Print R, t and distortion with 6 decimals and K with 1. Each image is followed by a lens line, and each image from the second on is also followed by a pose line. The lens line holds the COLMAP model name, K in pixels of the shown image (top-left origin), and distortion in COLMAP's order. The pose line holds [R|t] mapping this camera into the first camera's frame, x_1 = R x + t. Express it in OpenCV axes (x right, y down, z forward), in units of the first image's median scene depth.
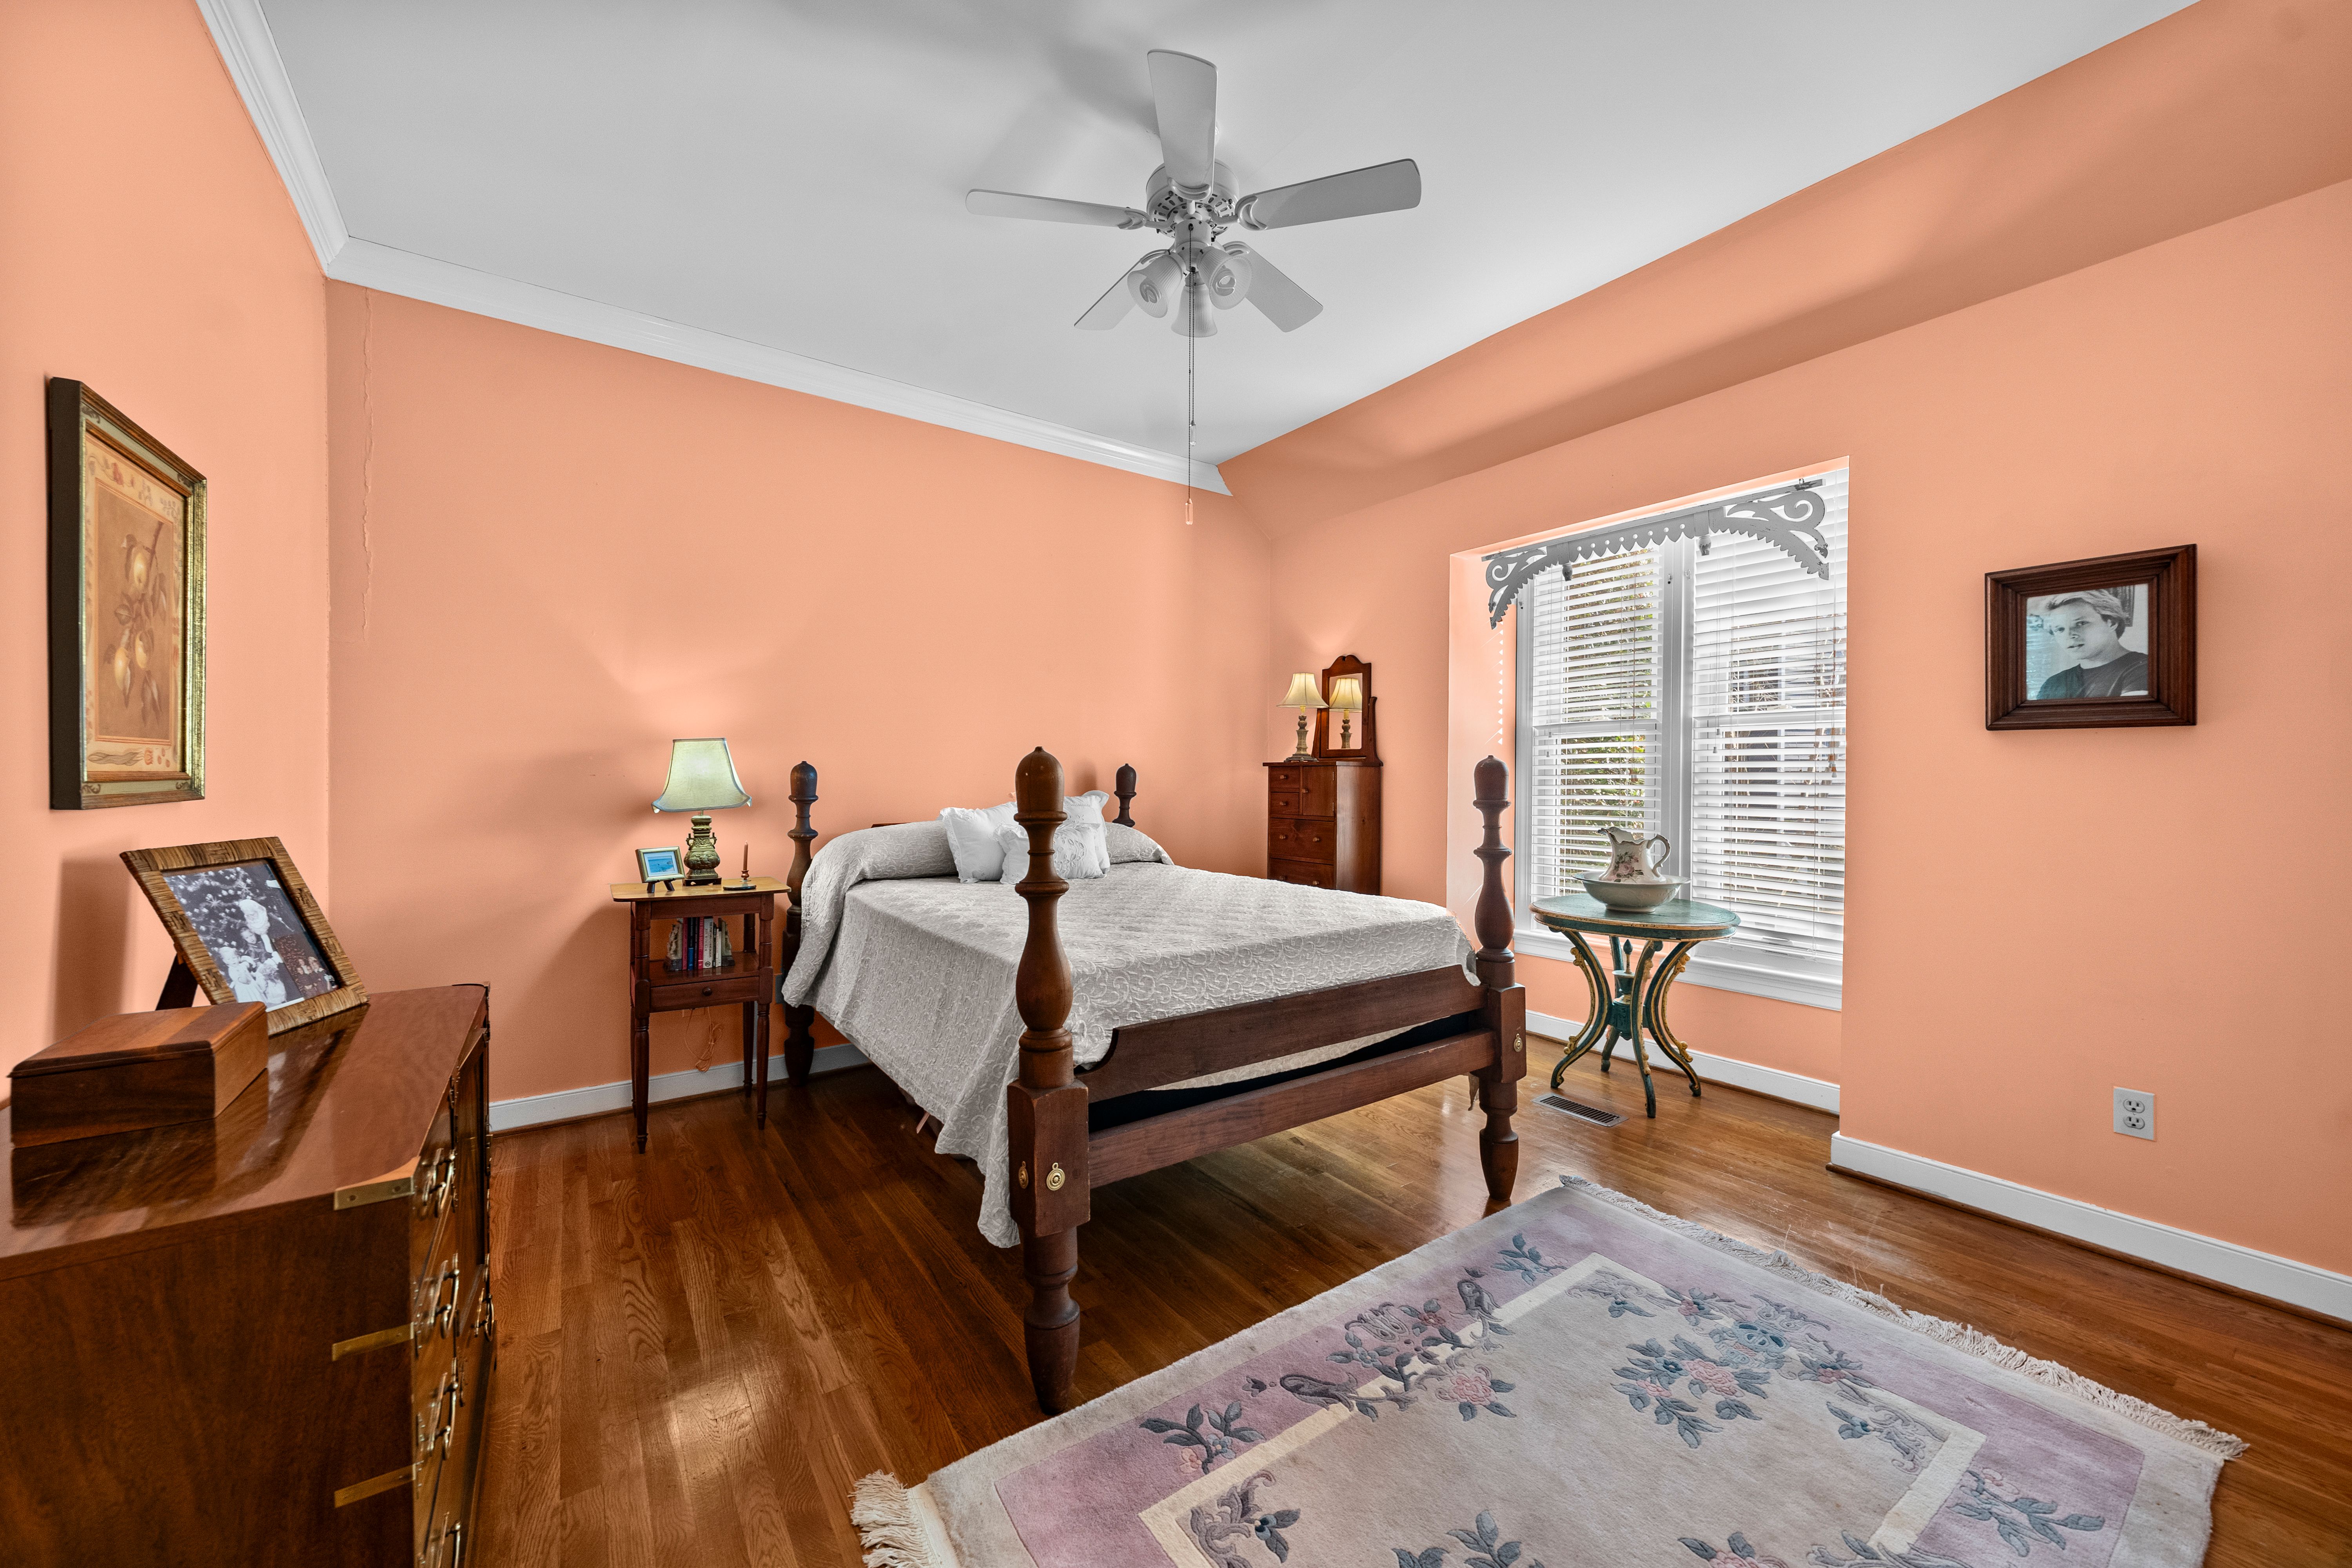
lens RADIAL K [[877.4, 0, 1171.5], [0, 877.4, 800.1], [0, 0, 1]] dist [-0.001530, -0.000165]
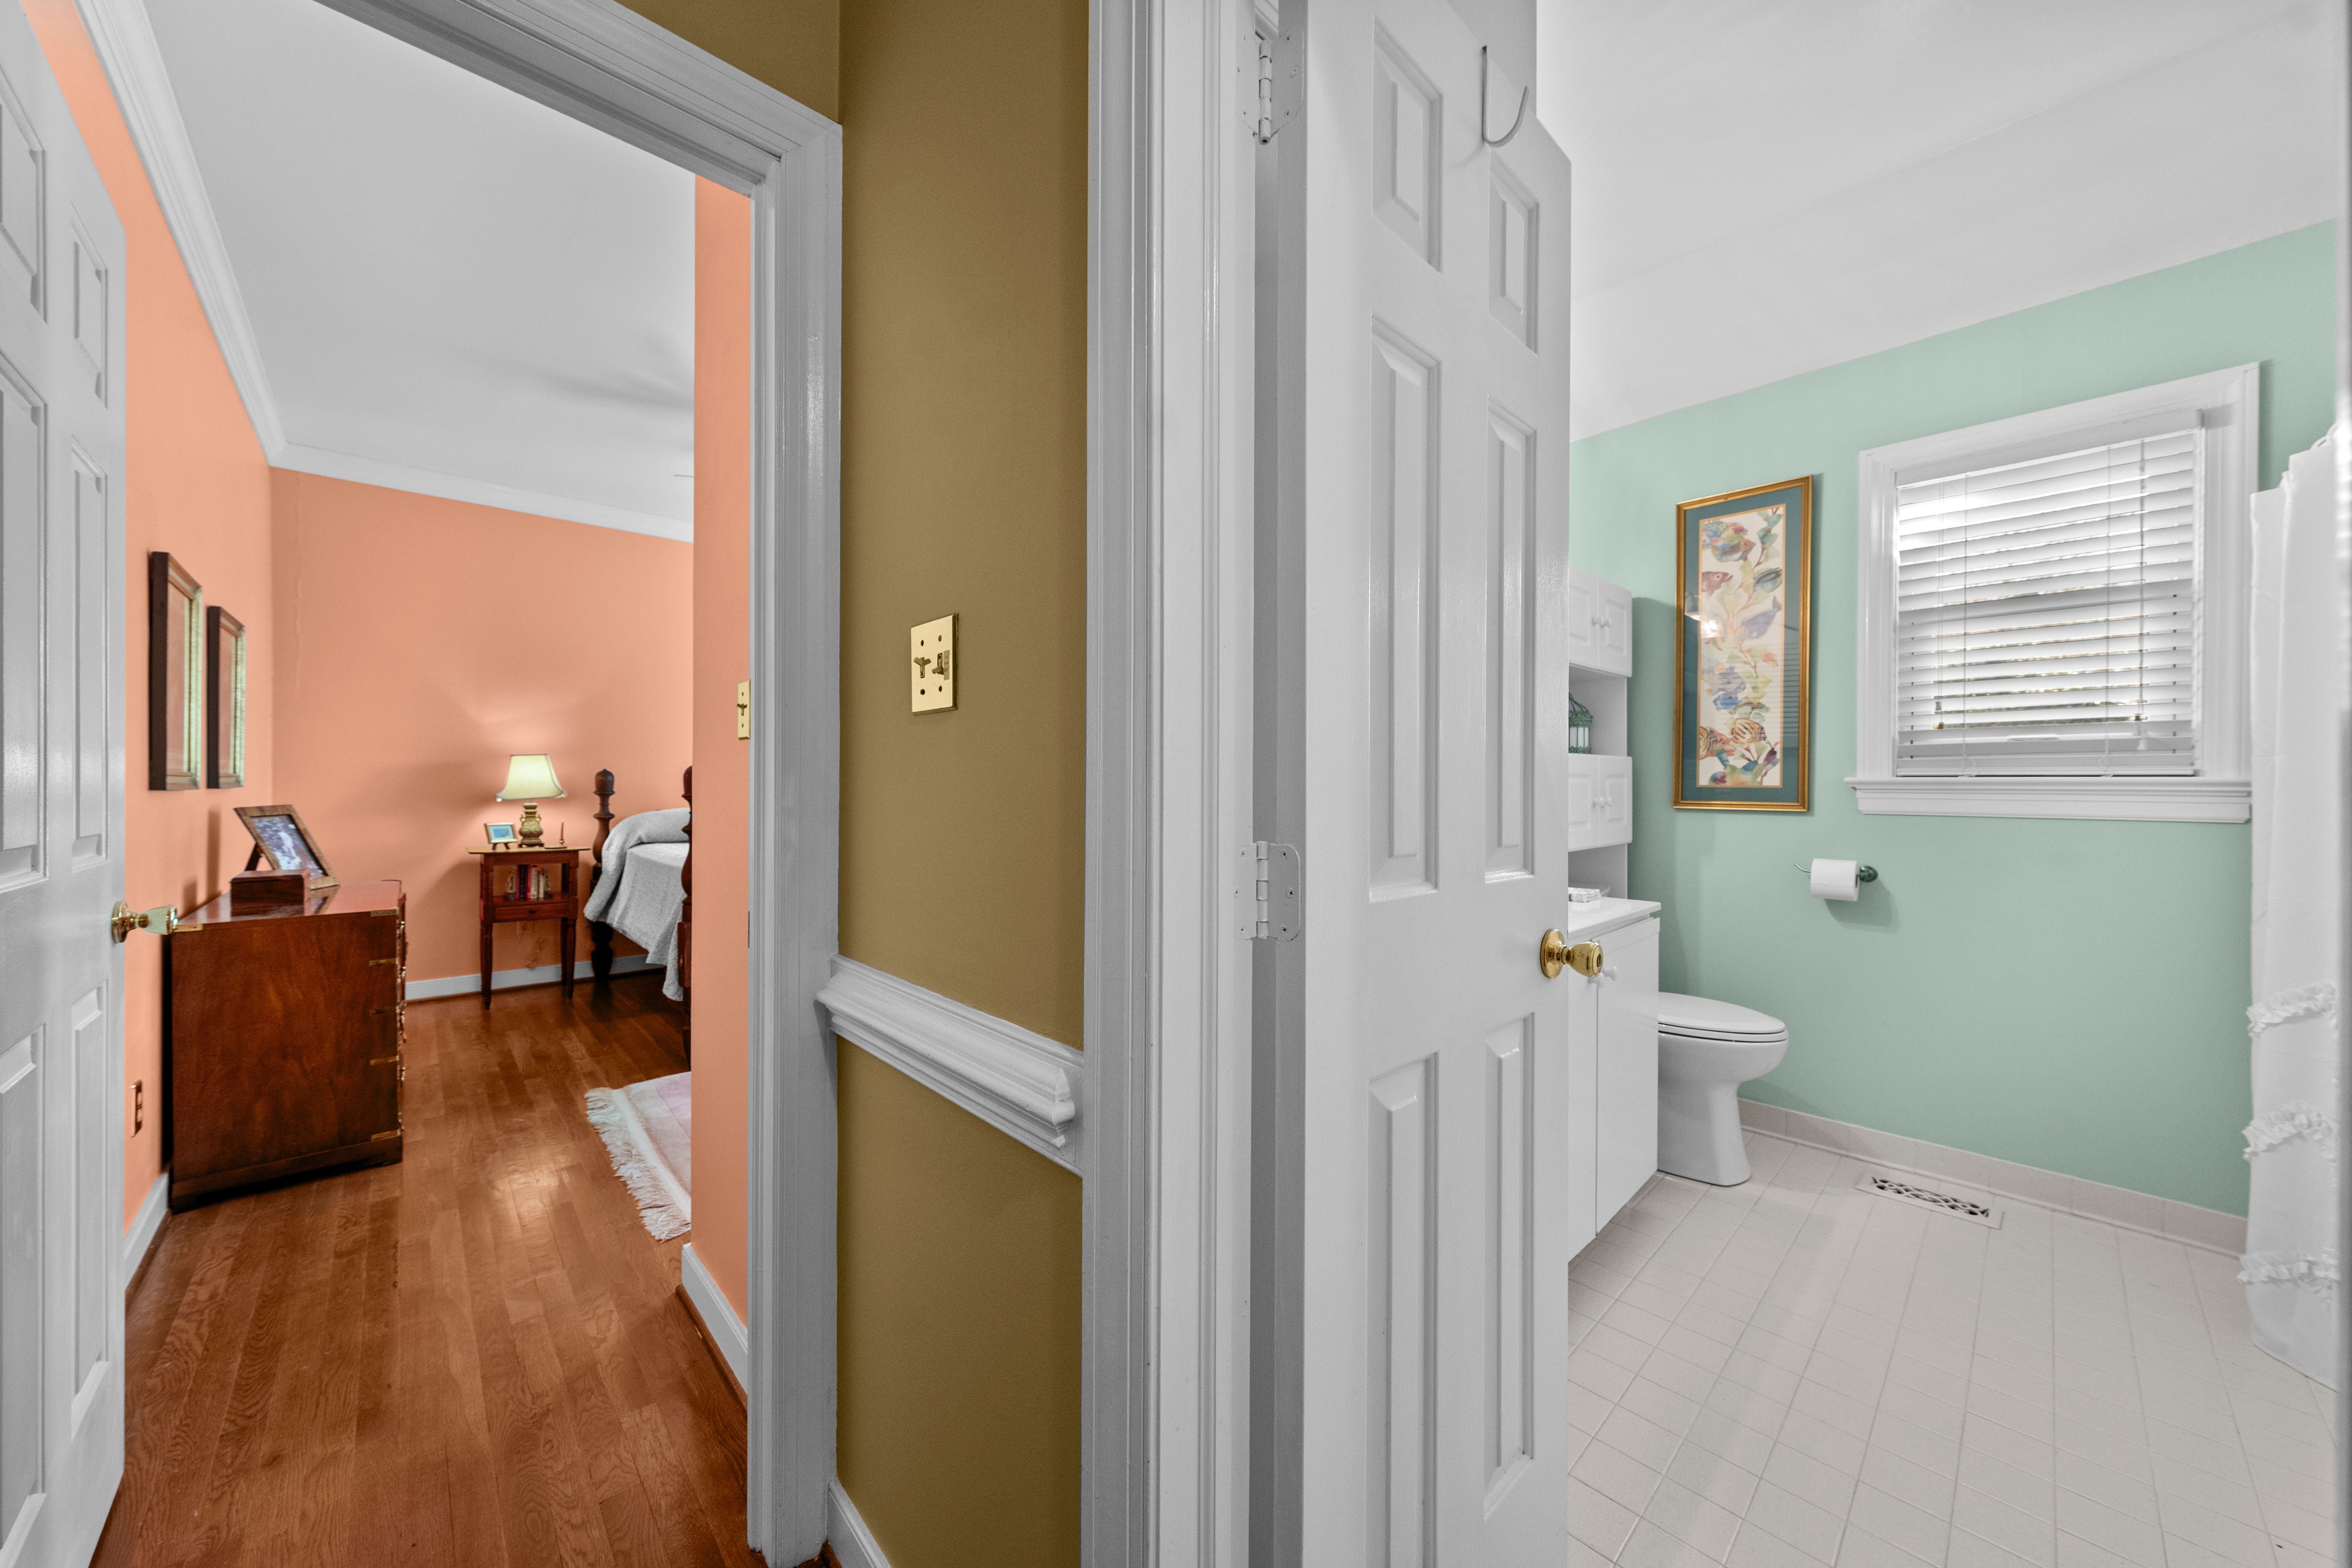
lens RADIAL K [[827.0, 0, 1181.2], [0, 827.0, 801.7], [0, 0, 1]] dist [-0.000539, 0.000114]
pose [[0.988815, 0.001712, 0.149138, 0.410847], [-0.000825, 0.999982, -0.006011, 0.023509], [-0.149145, 0.005820, 0.988798, -0.664249]]
